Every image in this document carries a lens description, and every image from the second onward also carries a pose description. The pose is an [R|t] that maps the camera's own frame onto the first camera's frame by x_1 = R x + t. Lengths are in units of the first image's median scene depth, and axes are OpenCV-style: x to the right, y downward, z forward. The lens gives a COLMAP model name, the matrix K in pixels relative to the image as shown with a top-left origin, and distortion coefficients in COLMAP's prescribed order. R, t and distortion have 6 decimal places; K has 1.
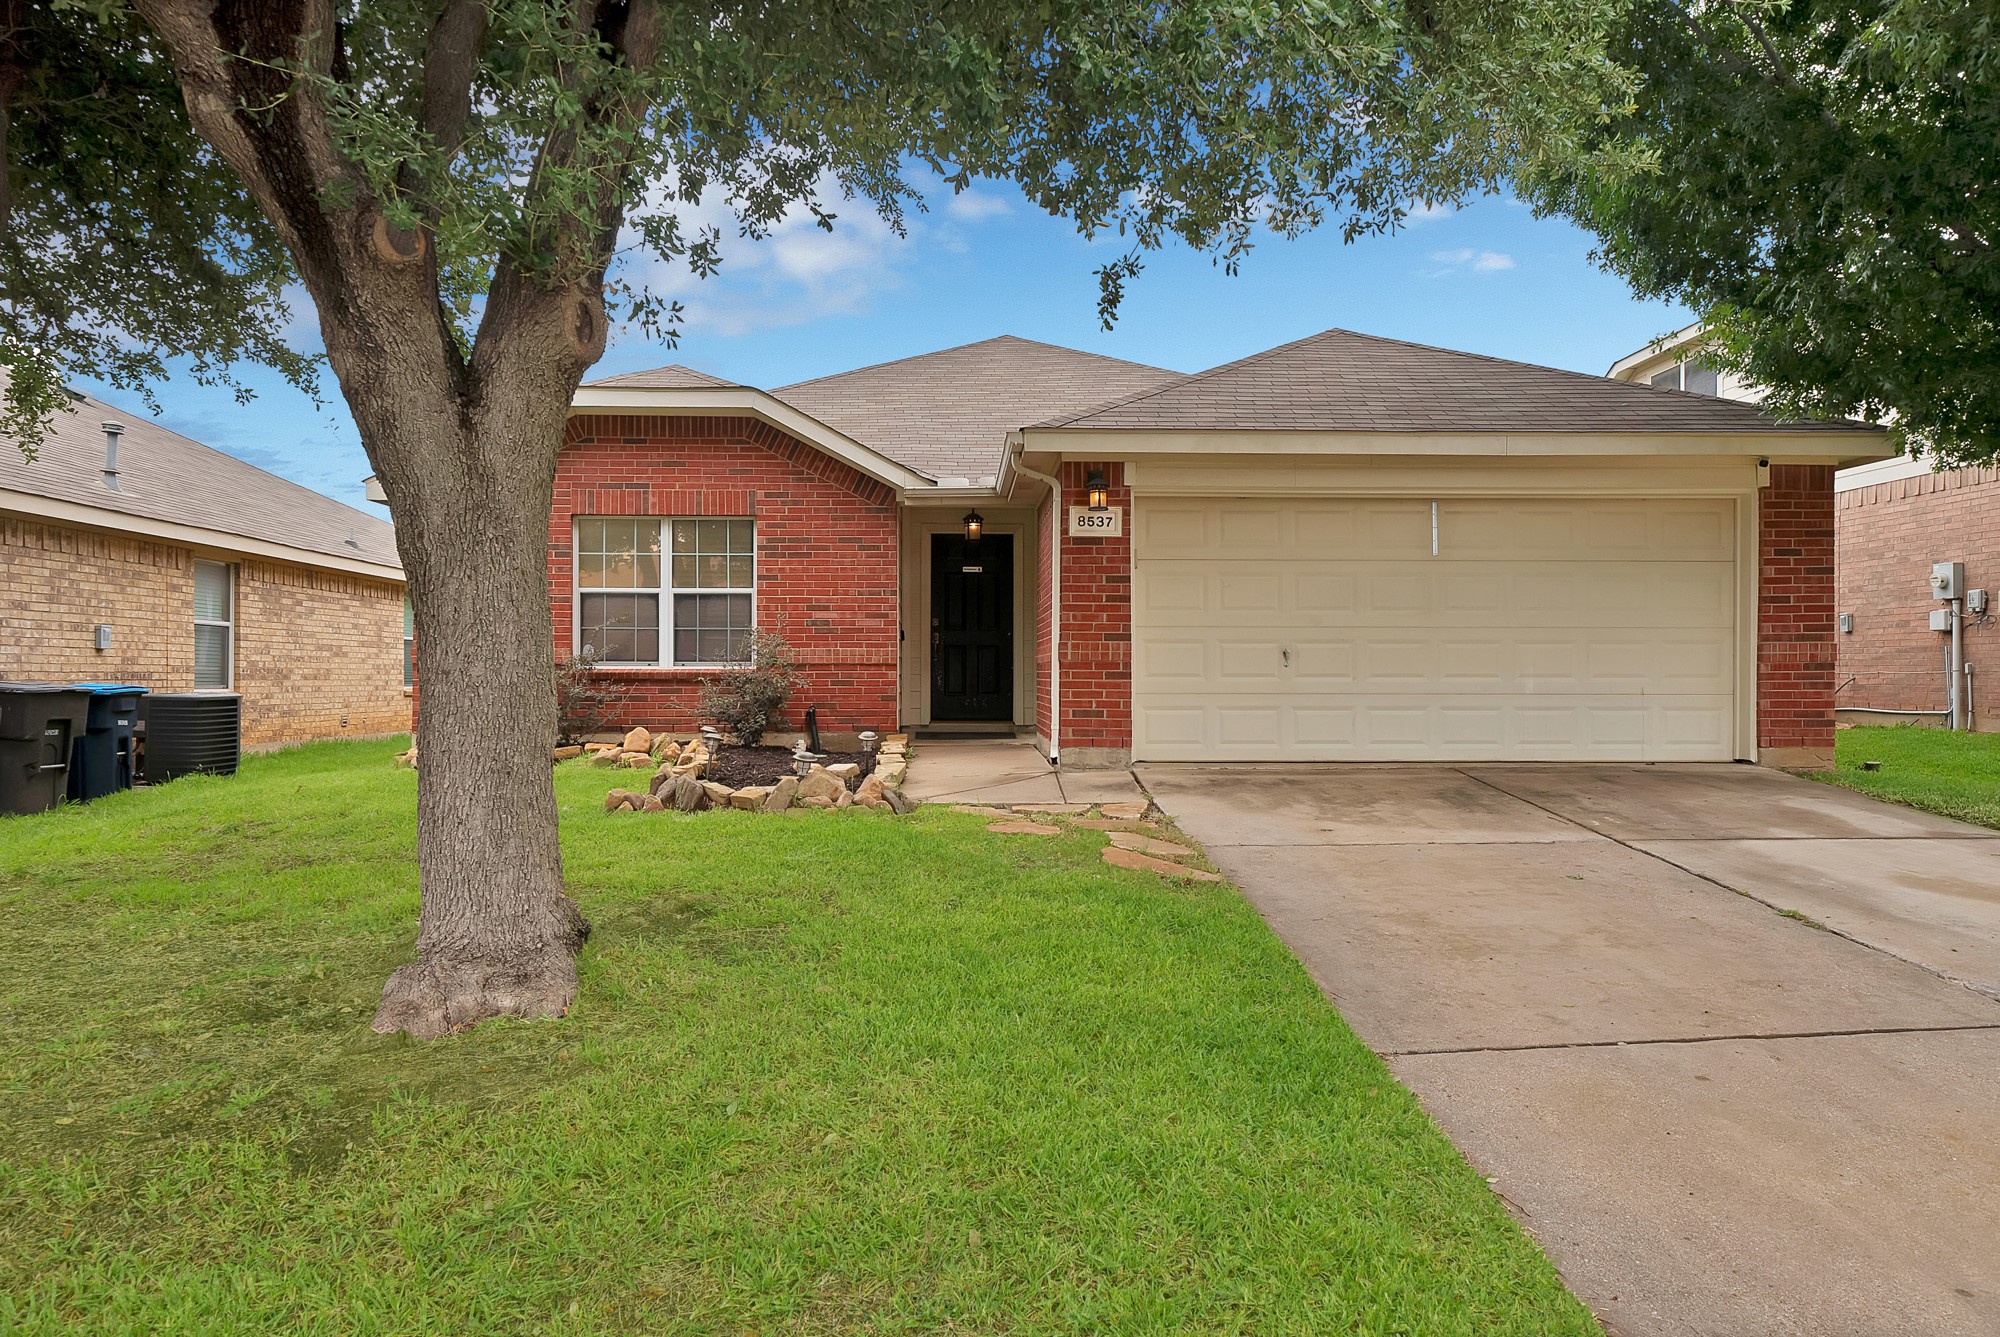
lens RADIAL K [[1267.7, 0, 997.5], [0, 1267.7, 665.3], [0, 0, 1]] dist [0.029208, 0.001741]
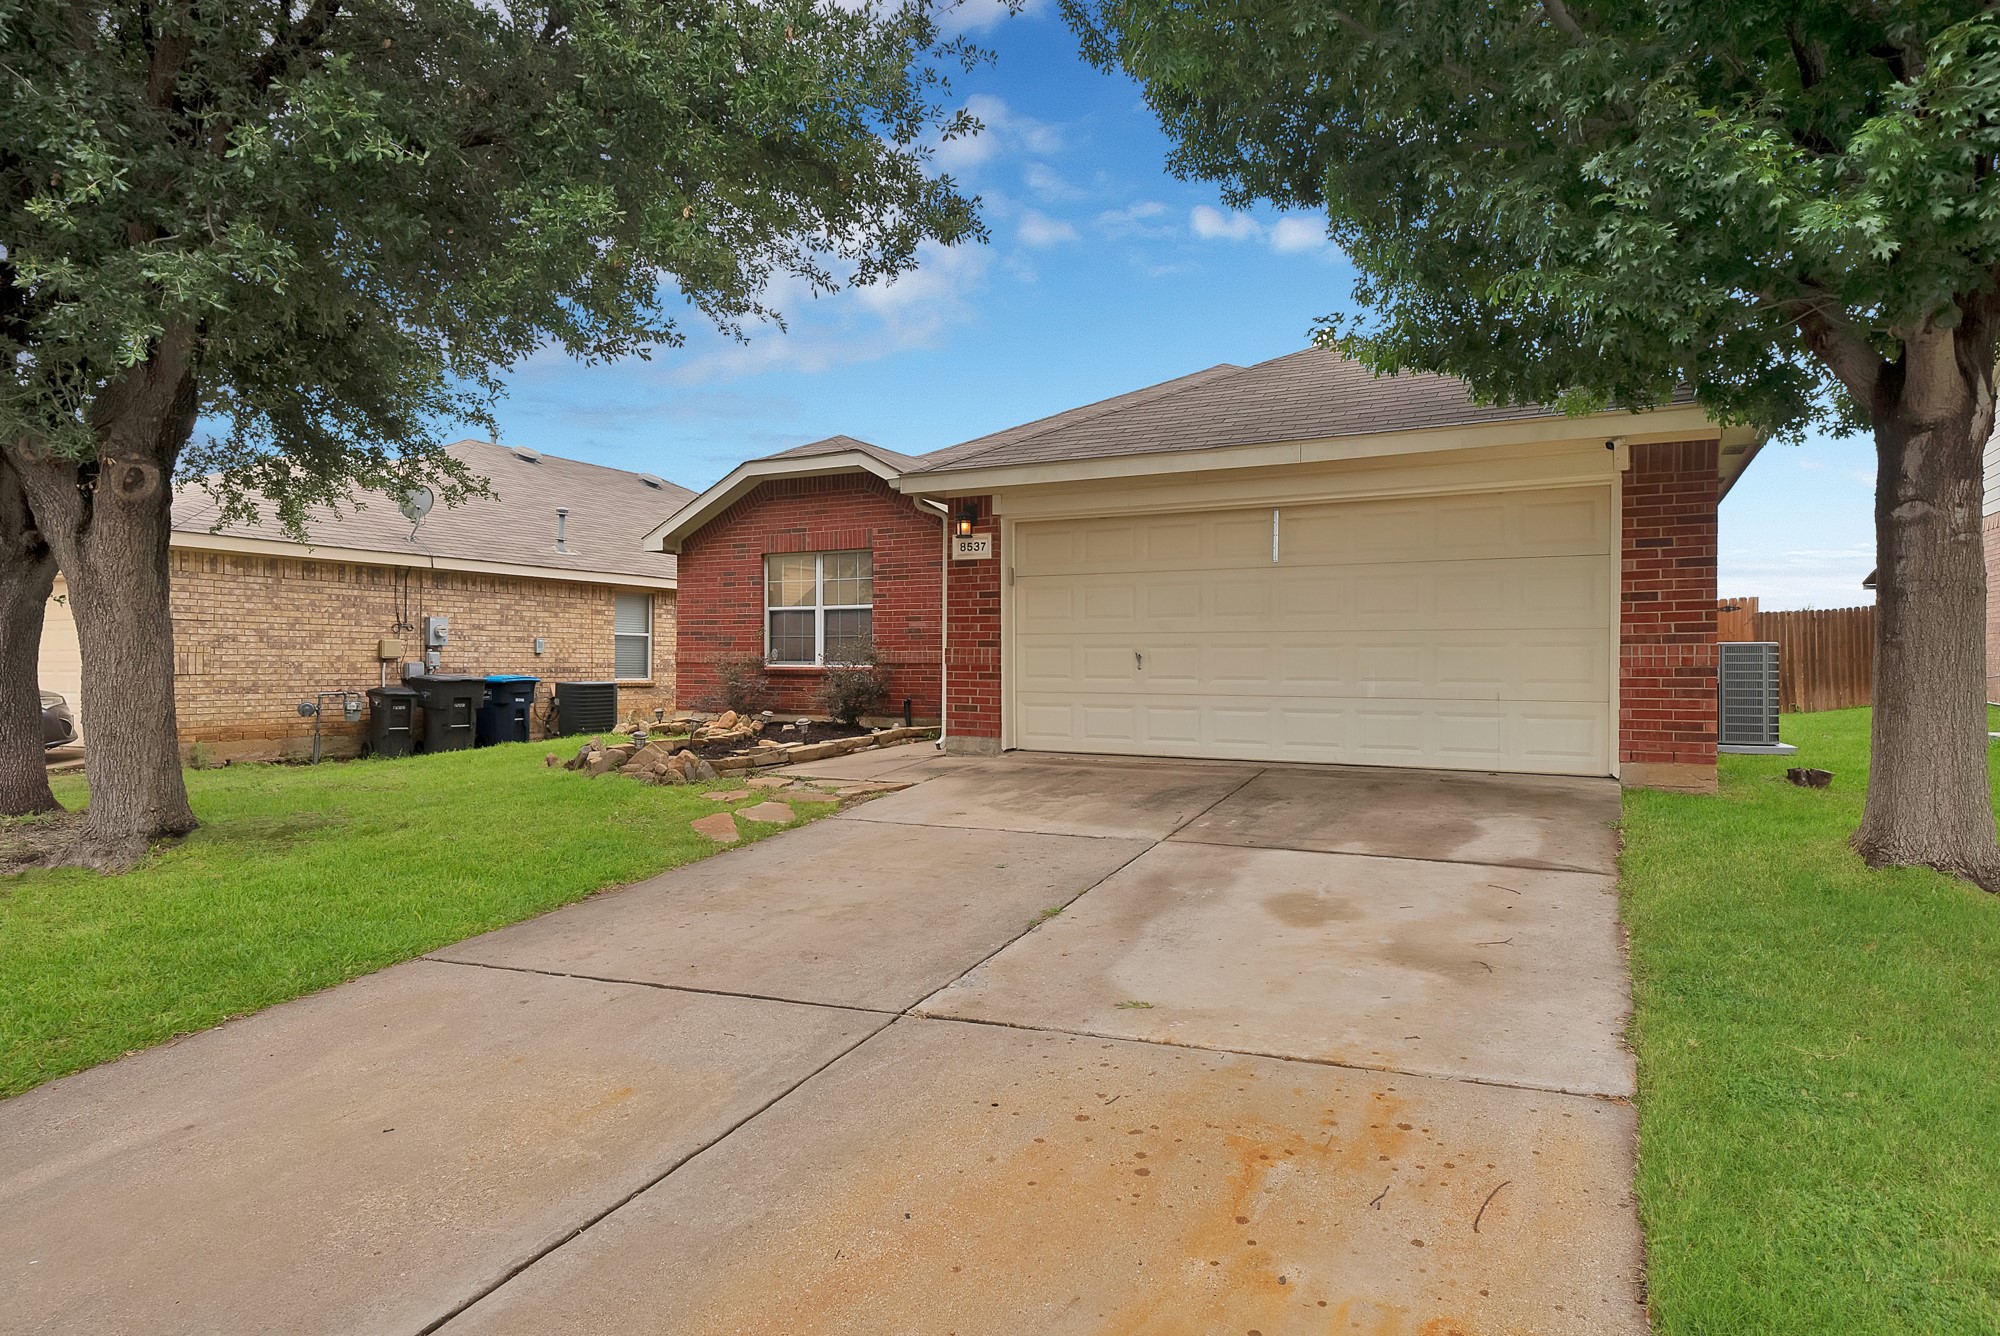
lens RADIAL K [[1119.9, 0, 1003.1], [0, 1119.9, 659.2], [0, 0, 1]] dist [0.022472, 0.000021]
pose [[0.868805, 0.000175, -0.495154, 0.610660], [0.001698, 0.999993, 0.003333, -0.011103], [0.495151, -0.003736, 0.868799, 0.099962]]
